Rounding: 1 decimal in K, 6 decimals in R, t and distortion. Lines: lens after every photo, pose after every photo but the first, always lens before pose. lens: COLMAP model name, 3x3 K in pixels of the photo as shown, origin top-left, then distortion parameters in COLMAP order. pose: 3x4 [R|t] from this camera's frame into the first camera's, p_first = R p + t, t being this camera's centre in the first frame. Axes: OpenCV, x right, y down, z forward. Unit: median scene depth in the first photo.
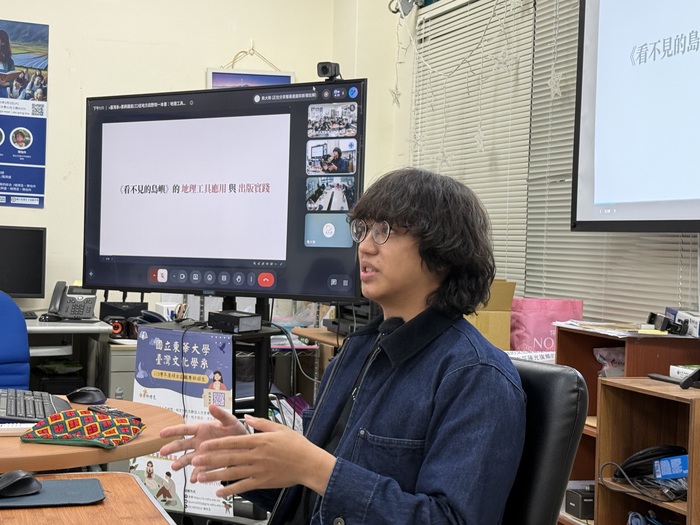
lens RADIAL K [[1162.8, 0, 366.4], [0, 1162.8, 267.0], [0, 0, 1]] dist [0.095493, 0.000000]
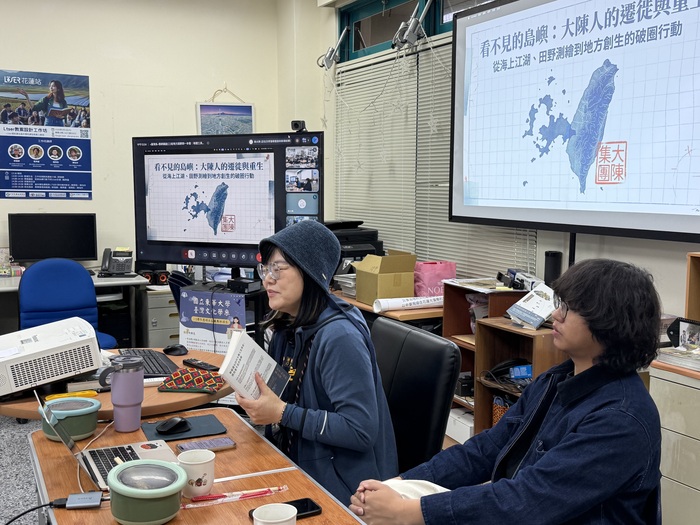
lens RADIAL K [[786.4, 0, 362.1], [0, 786.4, 272.6], [0, 0, 1]] dist [0.043689, 0.000000]
pose [[0.991953, -0.039917, 0.120149, -0.077211], [0.026966, 0.993834, 0.107547, -0.077316], [-0.123701, -0.103442, 0.986913, -0.077965]]
